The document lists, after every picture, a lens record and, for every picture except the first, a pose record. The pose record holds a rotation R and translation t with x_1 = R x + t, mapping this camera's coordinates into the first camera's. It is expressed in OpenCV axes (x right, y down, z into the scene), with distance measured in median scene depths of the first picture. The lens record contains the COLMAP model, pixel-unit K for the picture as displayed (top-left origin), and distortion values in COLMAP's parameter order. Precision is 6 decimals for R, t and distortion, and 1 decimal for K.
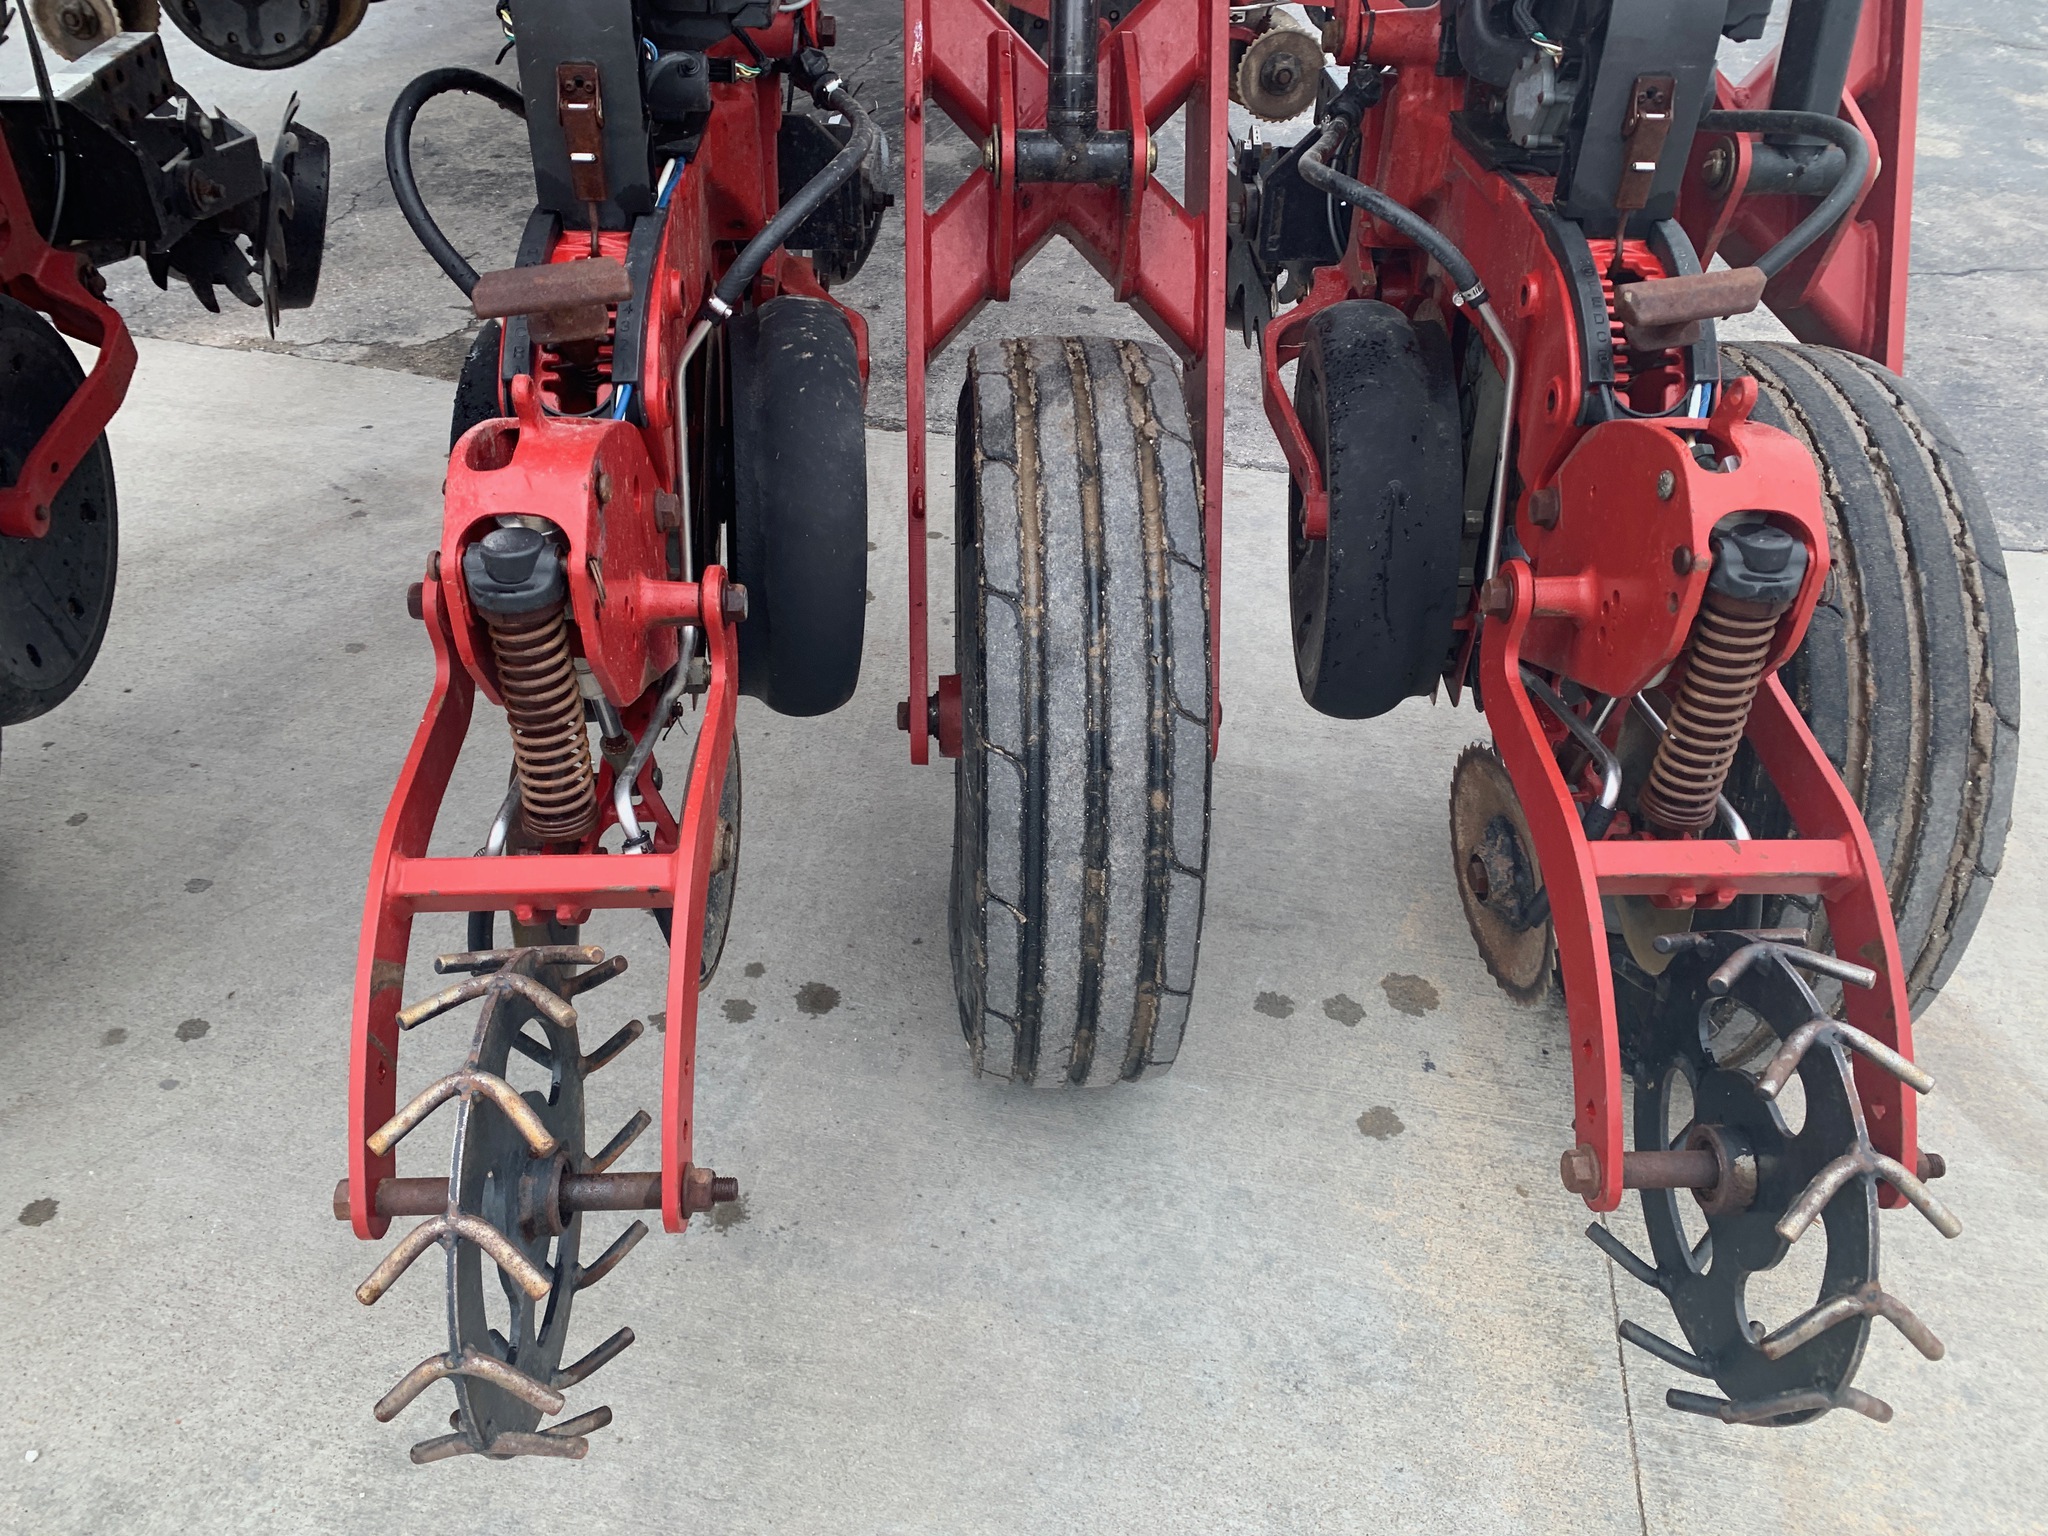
lens RADIAL K [[1568.3, 0, 1024.2], [0, 1568.3, 761.0], [0, 0, 1]] dist [0.055811, -0.056760]
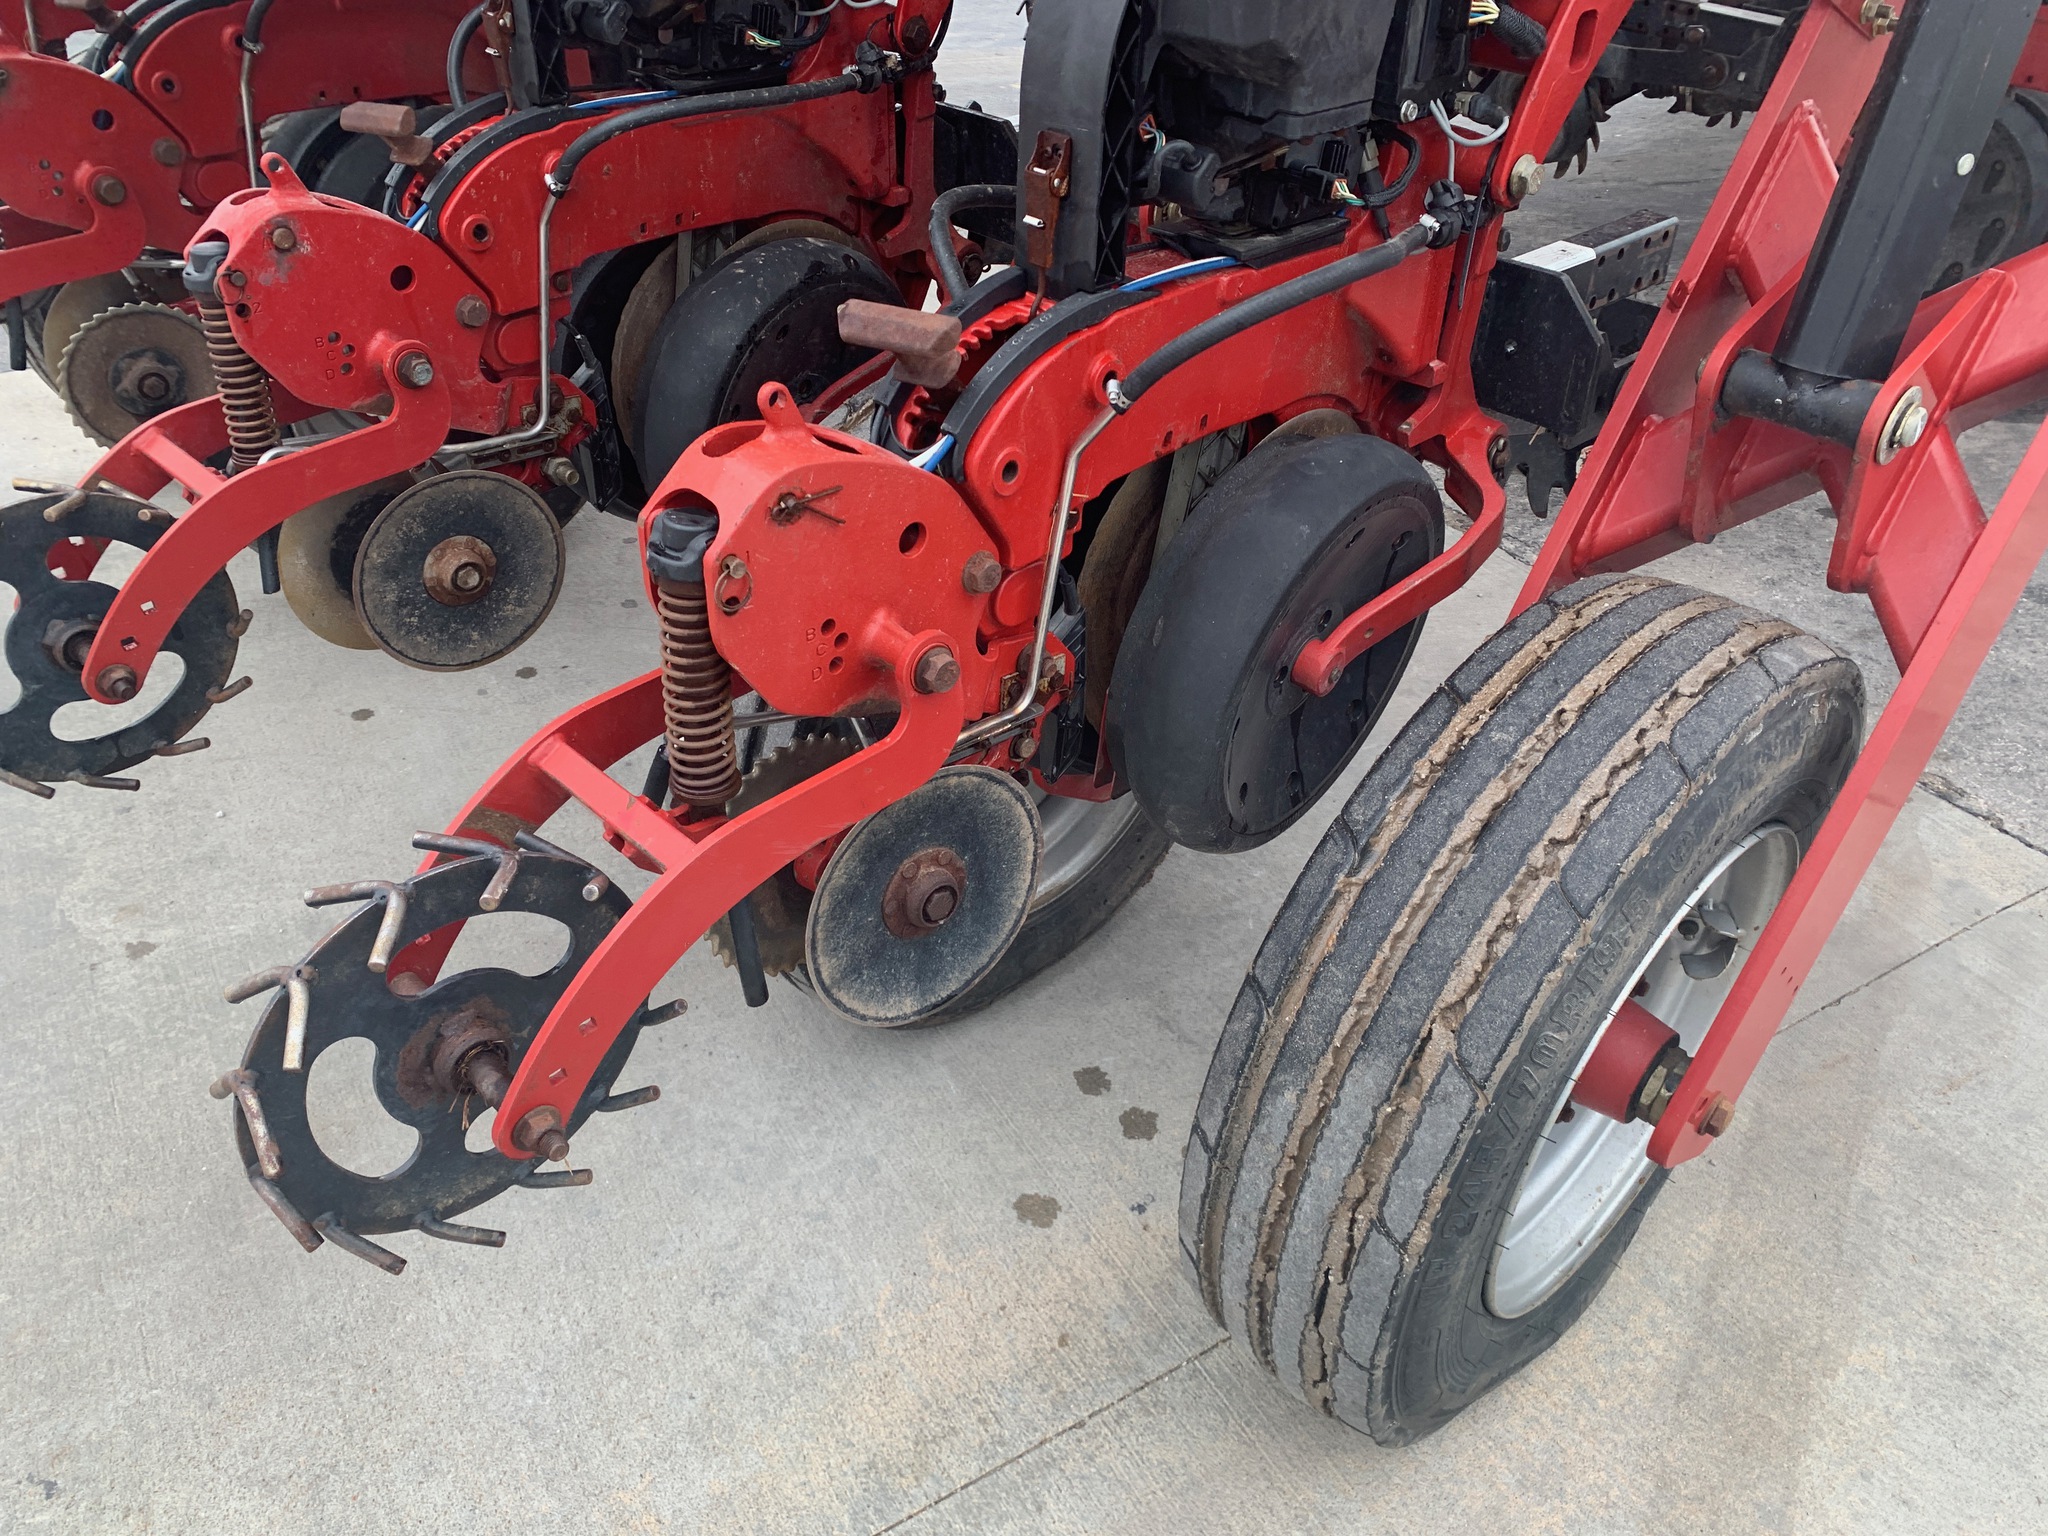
lens RADIAL K [[1568.3, 0, 1024.2], [0, 1568.3, 761.0], [0, 0, 1]] dist [0.055811, -0.056760]
pose [[0.667220, 0.414120, -0.619130, 0.725558], [-0.452200, 0.885703, 0.105100, -0.115774], [0.591889, 0.209846, 0.778224, 0.189745]]
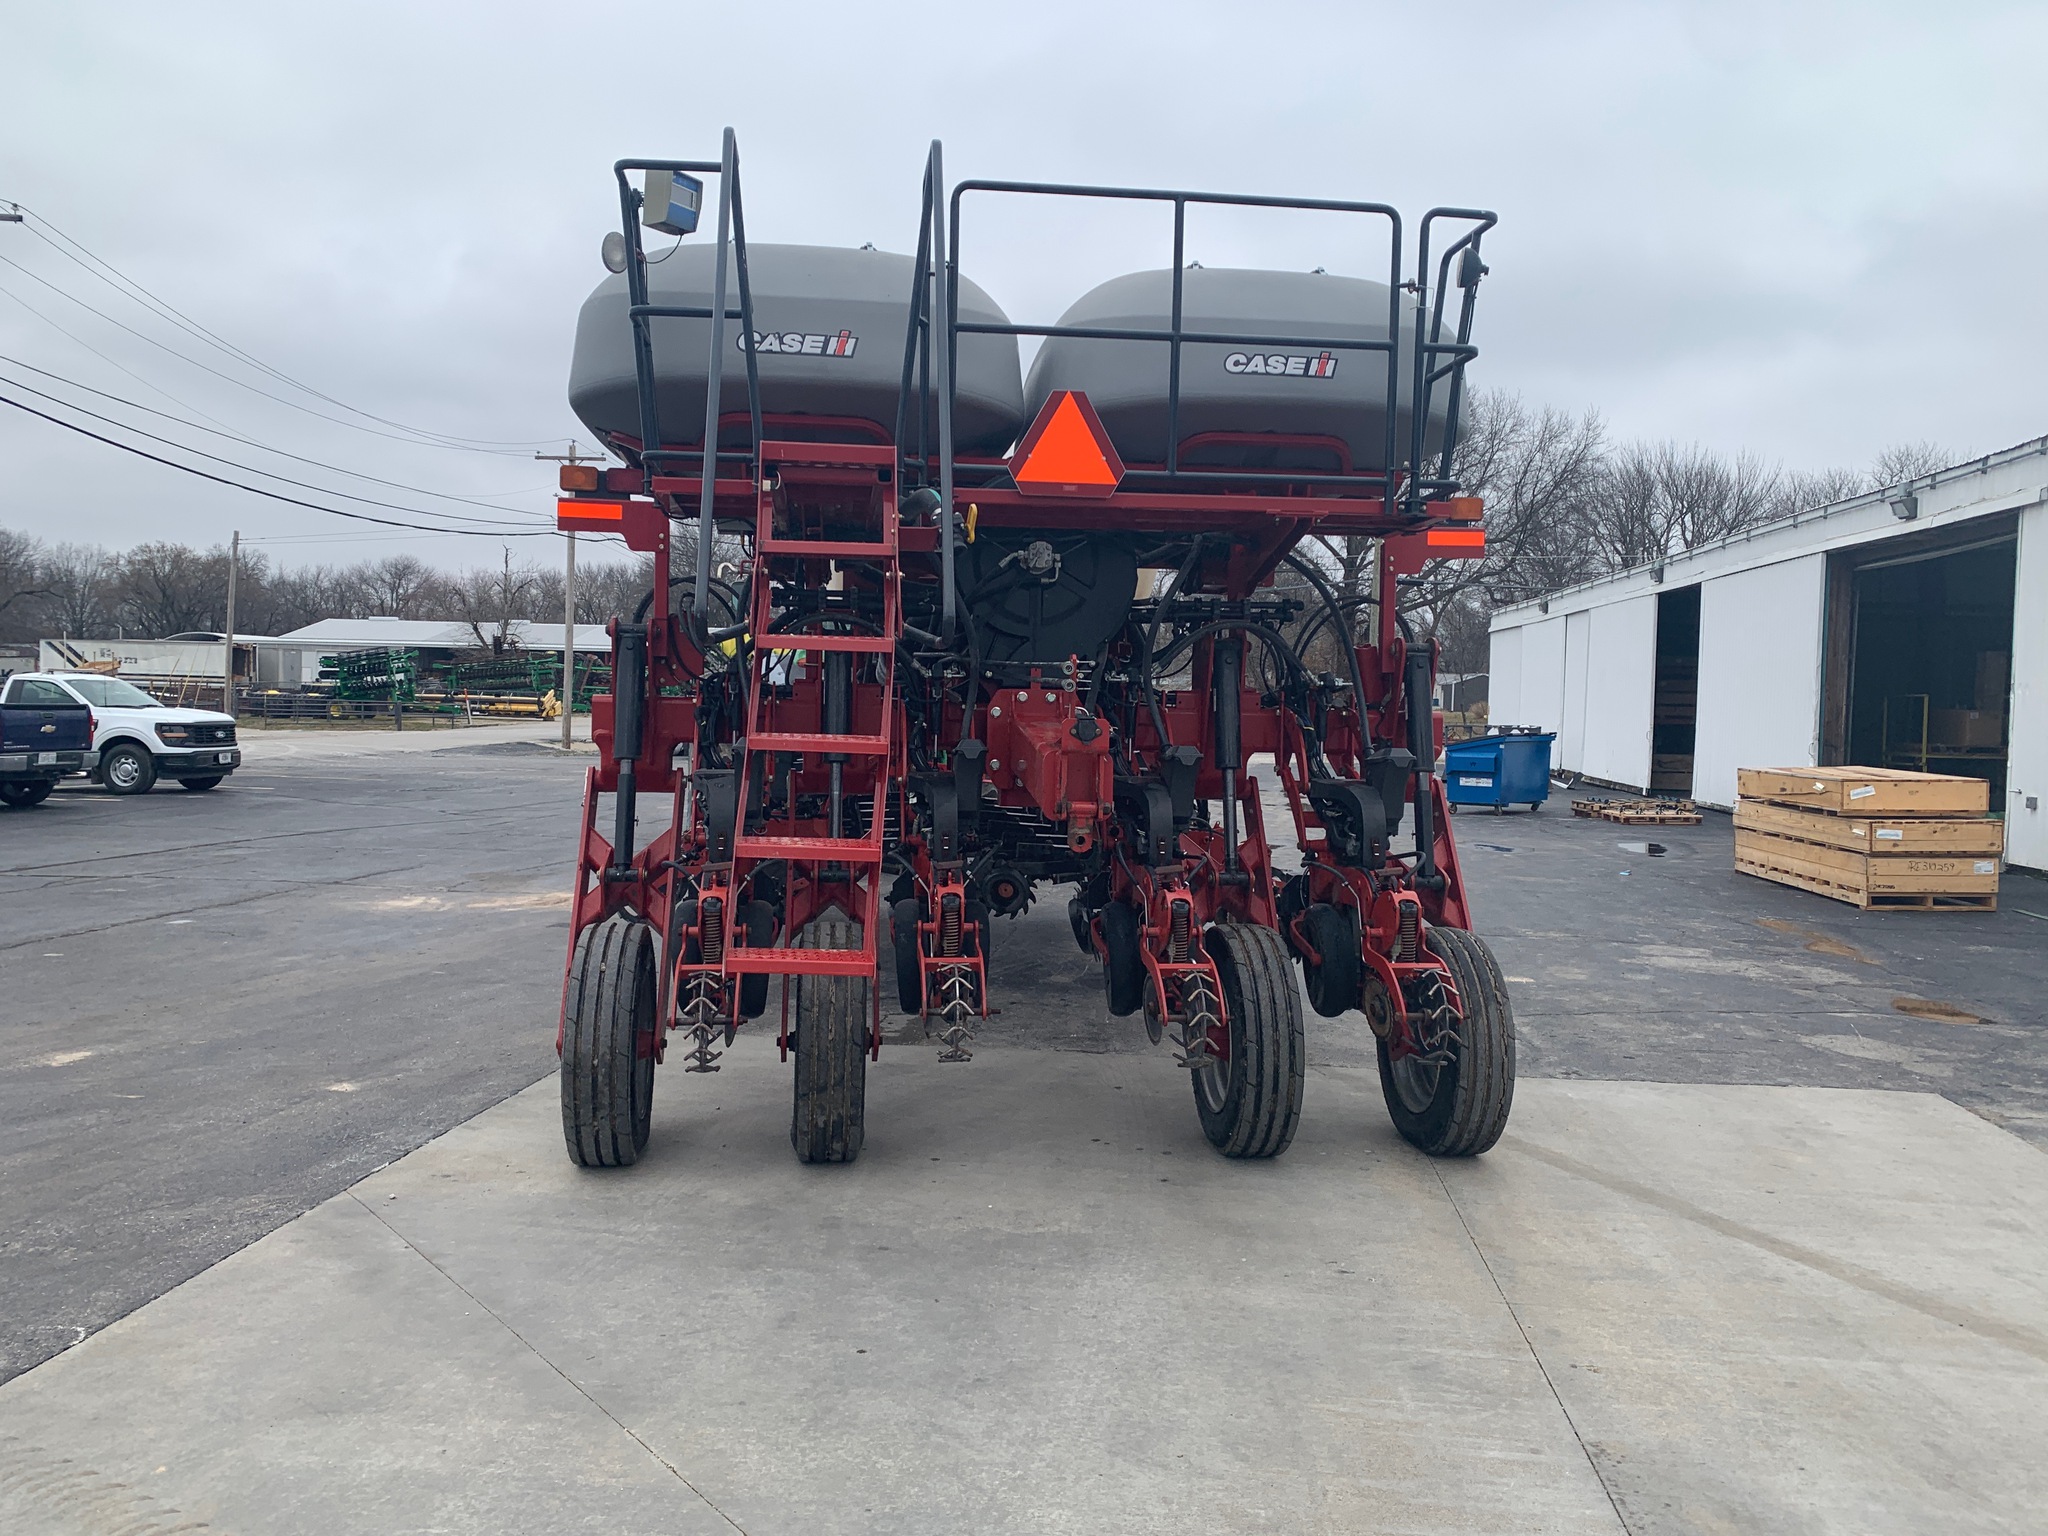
lens RADIAL K [[1558.7, 0, 1017.5], [0, 1558.7, 734.5], [0, 0, 1]] dist [0.172525, -0.480720]
pose [[0.996866, -0.007012, 0.078799, -0.687107], [0.051612, 0.812539, -0.580617, 1.309675], [-0.059956, 0.582865, 0.810354, -1.936968]]
